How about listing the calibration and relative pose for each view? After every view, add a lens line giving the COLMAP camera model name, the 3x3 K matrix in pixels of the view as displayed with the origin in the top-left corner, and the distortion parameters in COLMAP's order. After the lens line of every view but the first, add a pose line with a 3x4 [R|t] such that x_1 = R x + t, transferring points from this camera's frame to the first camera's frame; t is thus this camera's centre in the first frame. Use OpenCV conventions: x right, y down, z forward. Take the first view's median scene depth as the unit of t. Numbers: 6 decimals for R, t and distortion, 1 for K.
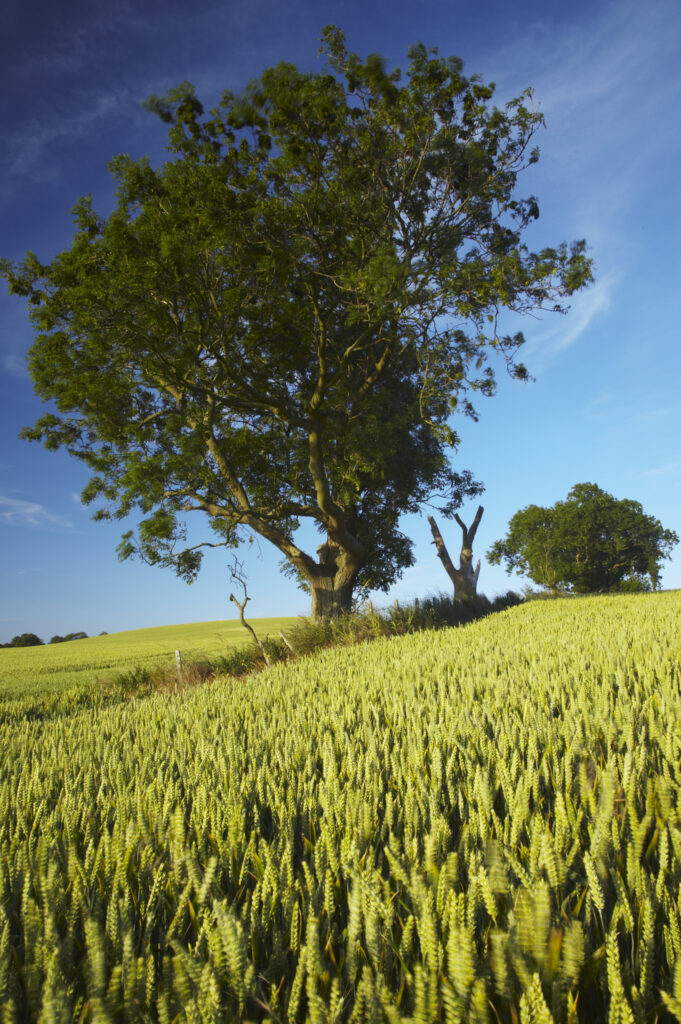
lens RADIAL K [[708.8, 0, 340.5], [0, 708.8, 512.0], [0, 0, 1]] dist [-0.085514, -0.000365]
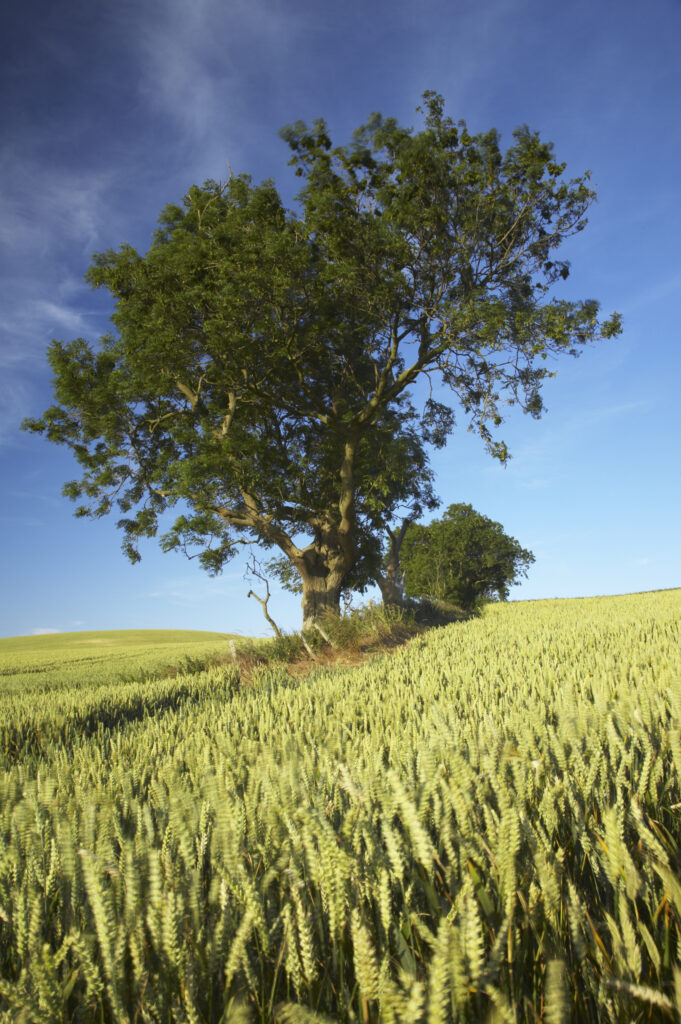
lens RADIAL K [[706.6, 0, 340.4], [0, 706.6, 490.9], [0, 0, 1]] dist [-0.005183, -0.001924]
pose [[0.972990, 0.046635, 0.226086, -0.219623], [-0.034890, 0.997839, -0.055674, 0.017863], [-0.228194, 0.046282, 0.972515, -0.051570]]
